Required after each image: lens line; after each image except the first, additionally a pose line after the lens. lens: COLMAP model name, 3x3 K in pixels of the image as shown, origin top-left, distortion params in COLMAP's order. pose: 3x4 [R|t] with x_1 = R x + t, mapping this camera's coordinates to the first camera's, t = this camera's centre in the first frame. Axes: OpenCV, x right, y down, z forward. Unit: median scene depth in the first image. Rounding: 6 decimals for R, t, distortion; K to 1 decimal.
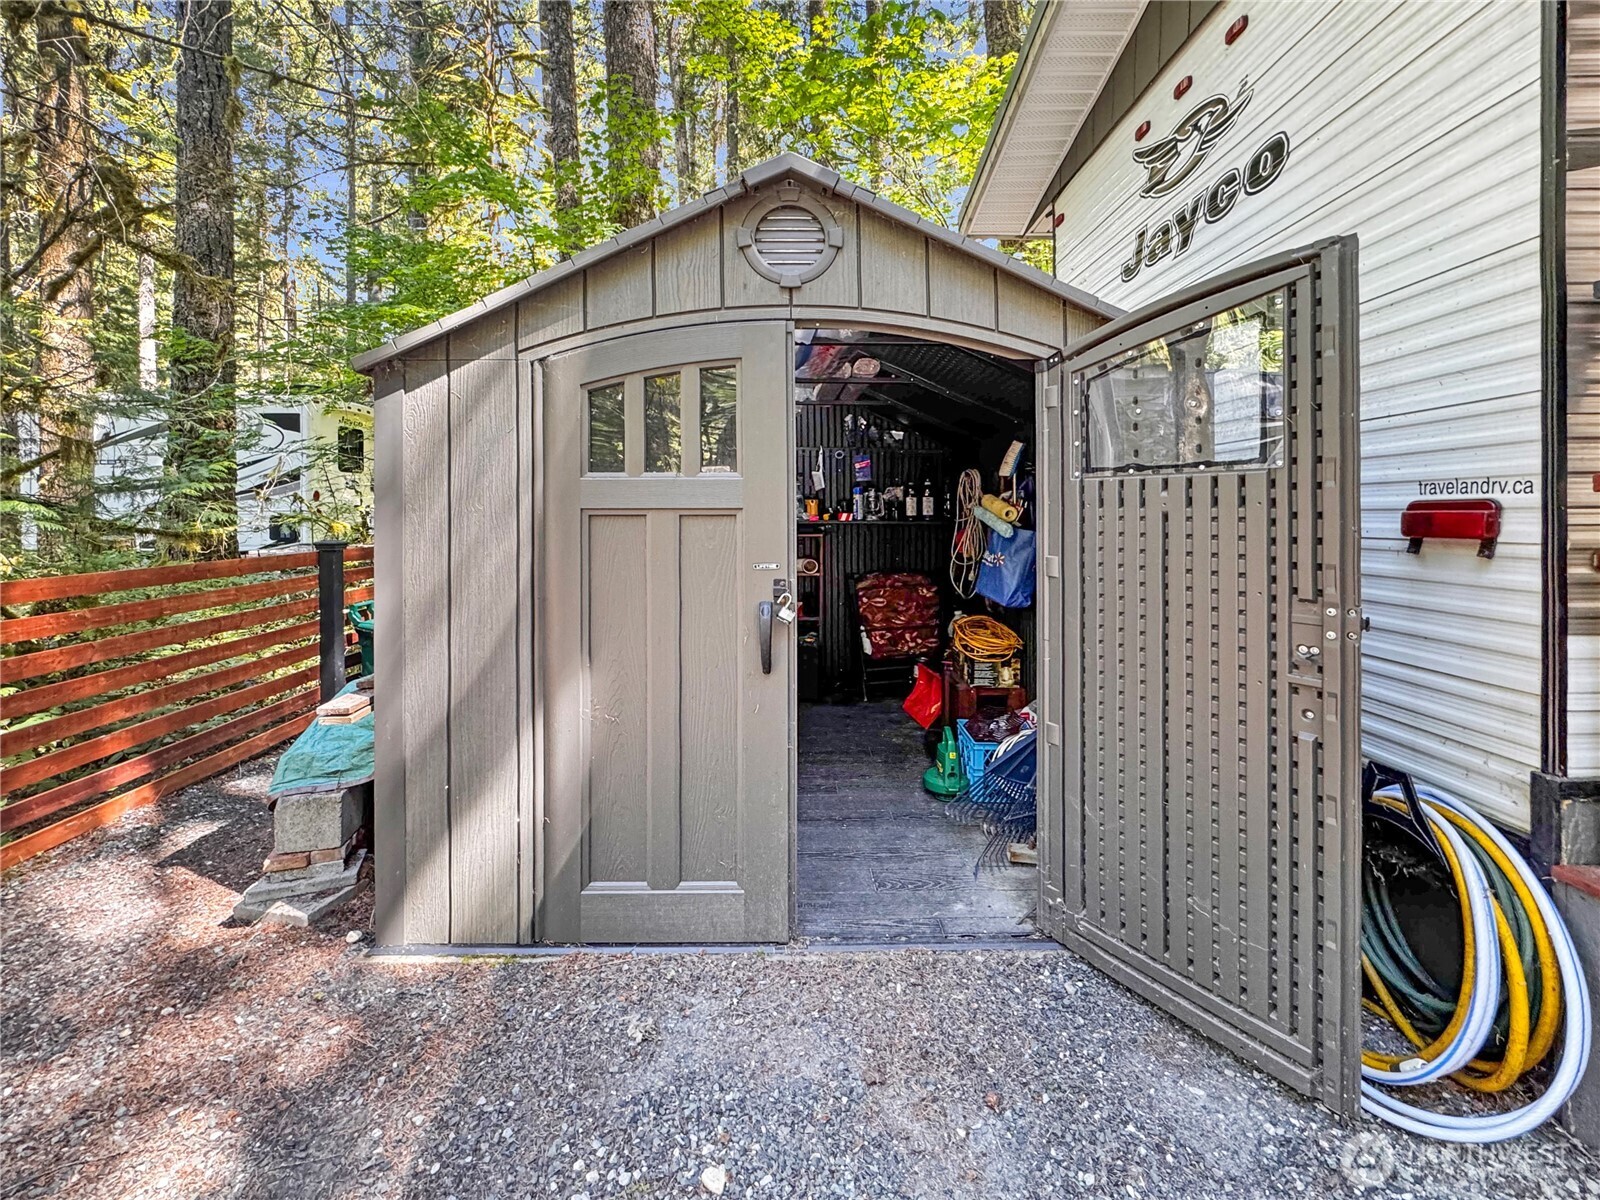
lens RADIAL K [[640.3, 0, 881.0], [0, 640.3, 572.6], [0, 0, 1]] dist [-0.001903, -0.000170]
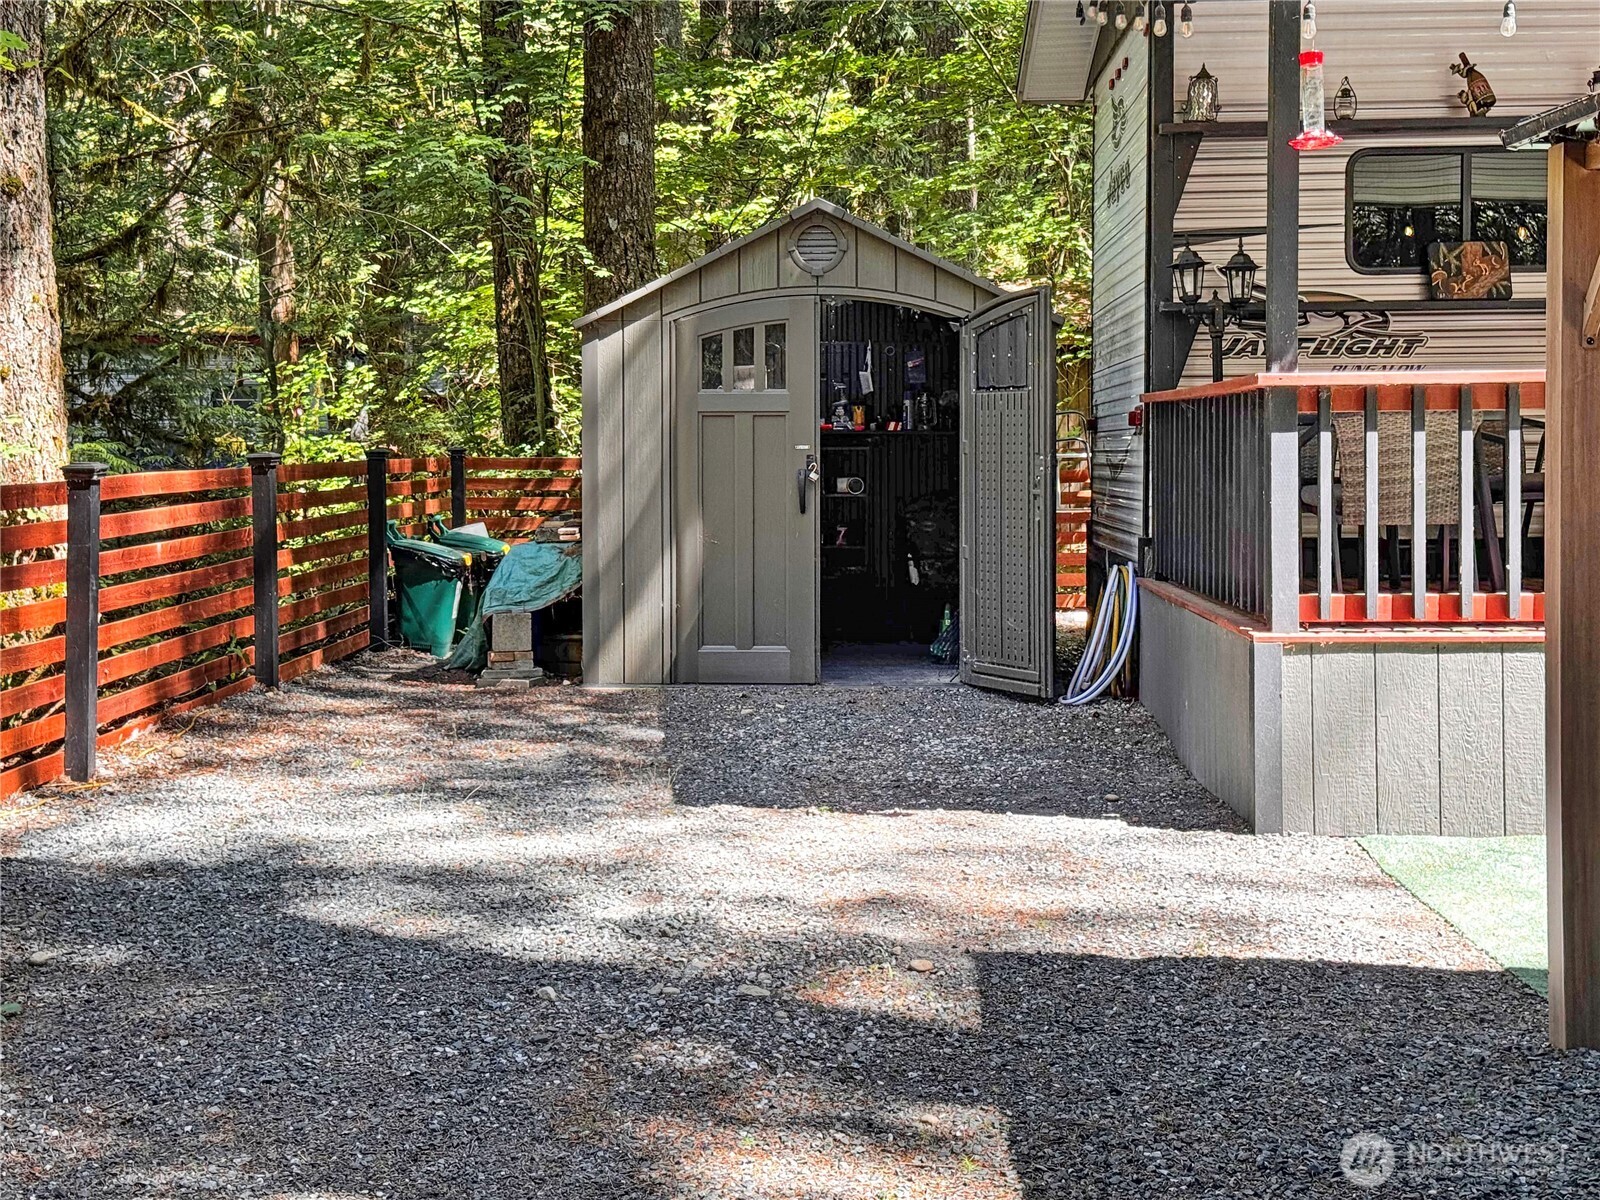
lens RADIAL K [[2234.5, 0, 796.7], [0, 2234.5, 597.9], [0, 0, 1]] dist [0.129261, -0.005276]
pose [[0.937102, 0.016200, -0.348680, 1.787793], [-0.004168, 0.999371, 0.035229, 0.172784], [0.349031, -0.031560, 0.936580, -4.327874]]
